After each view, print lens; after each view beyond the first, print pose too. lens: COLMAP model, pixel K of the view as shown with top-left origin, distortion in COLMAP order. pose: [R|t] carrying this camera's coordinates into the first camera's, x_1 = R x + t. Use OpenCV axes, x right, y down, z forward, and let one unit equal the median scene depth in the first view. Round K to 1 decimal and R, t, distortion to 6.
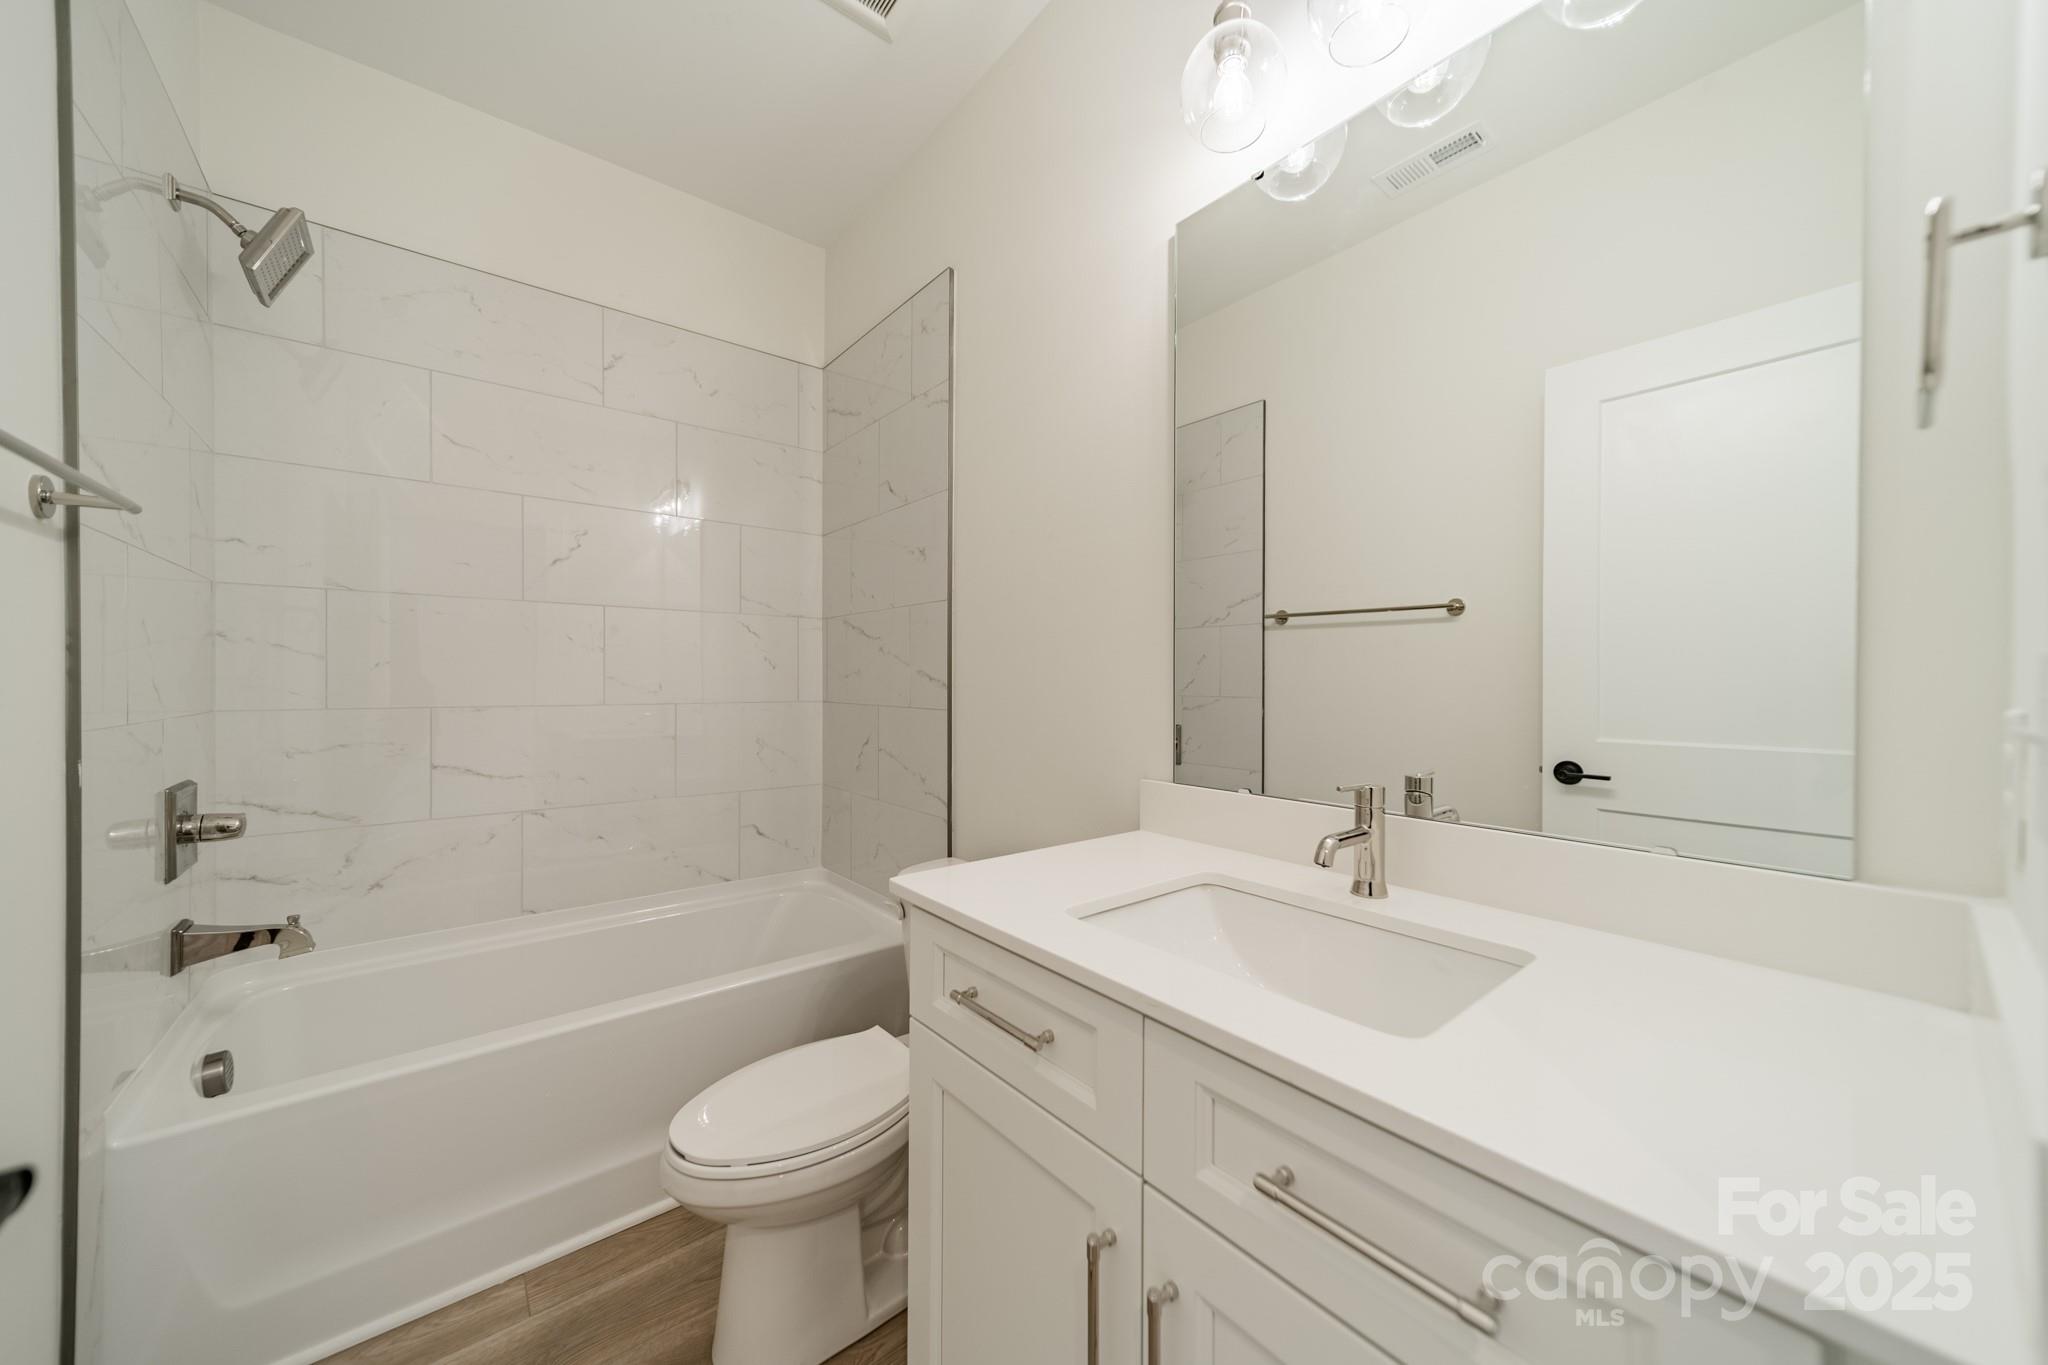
lens RADIAL K [[727.0, 0, 1028.3], [0, 727.0, 684.3], [0, 0, 1]] dist [0.009371, 0.000002]
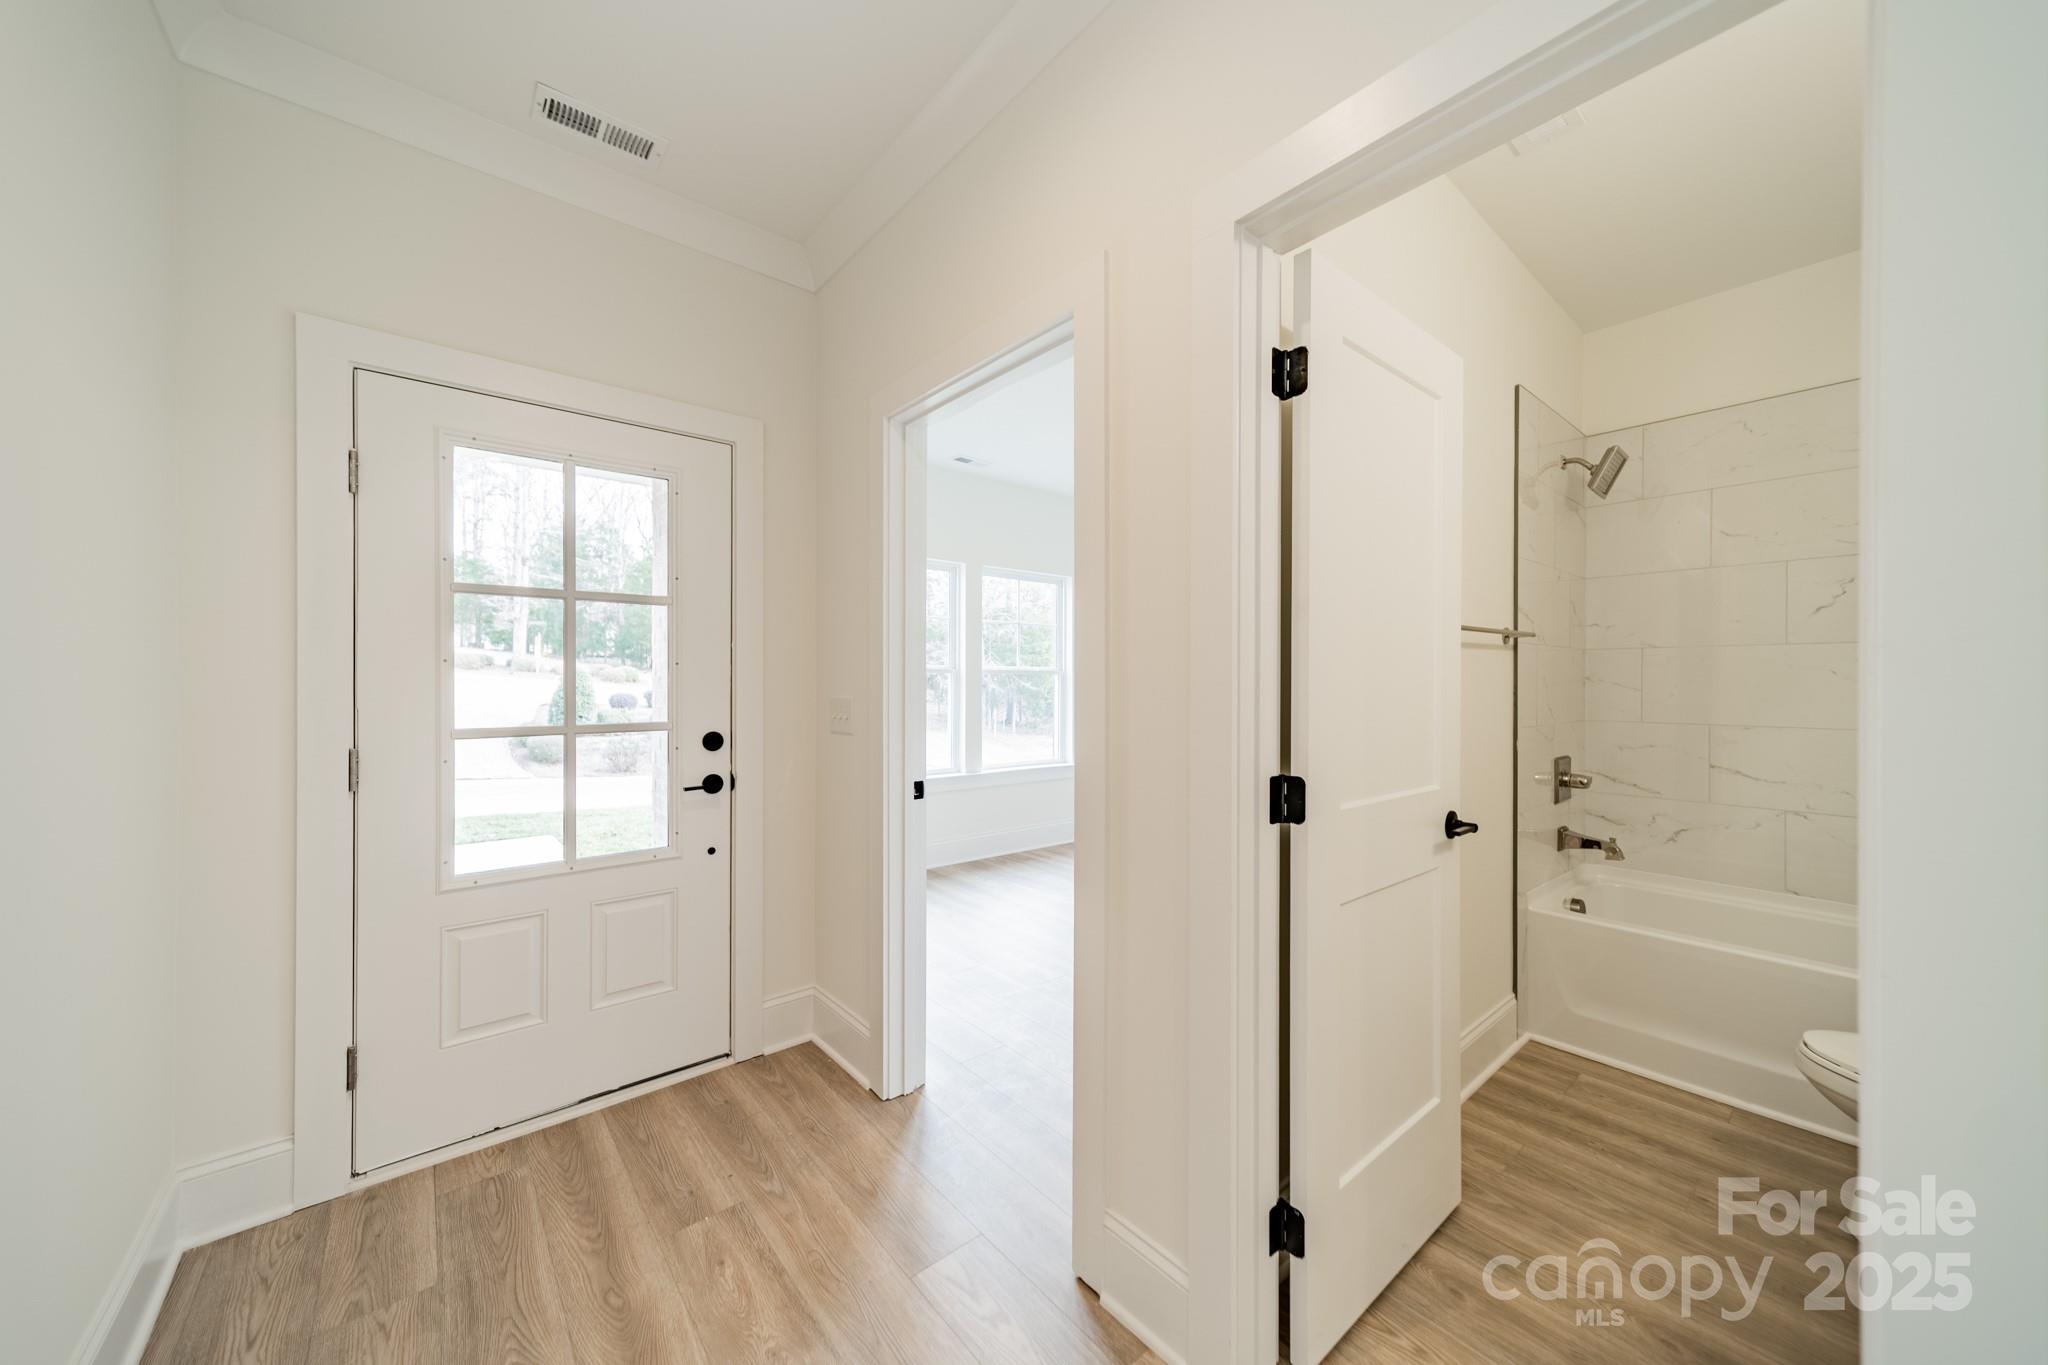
lens RADIAL K [[727.0, 0, 1028.3], [0, 727.0, 684.3], [0, 0, 1]] dist [0.009371, 0.000002]
pose [[0.011547, -0.001265, -0.999933, 0.797909], [-0.006469, 0.999978, -0.001340, -0.048652], [0.999912, 0.006485, 0.011539, -0.463042]]
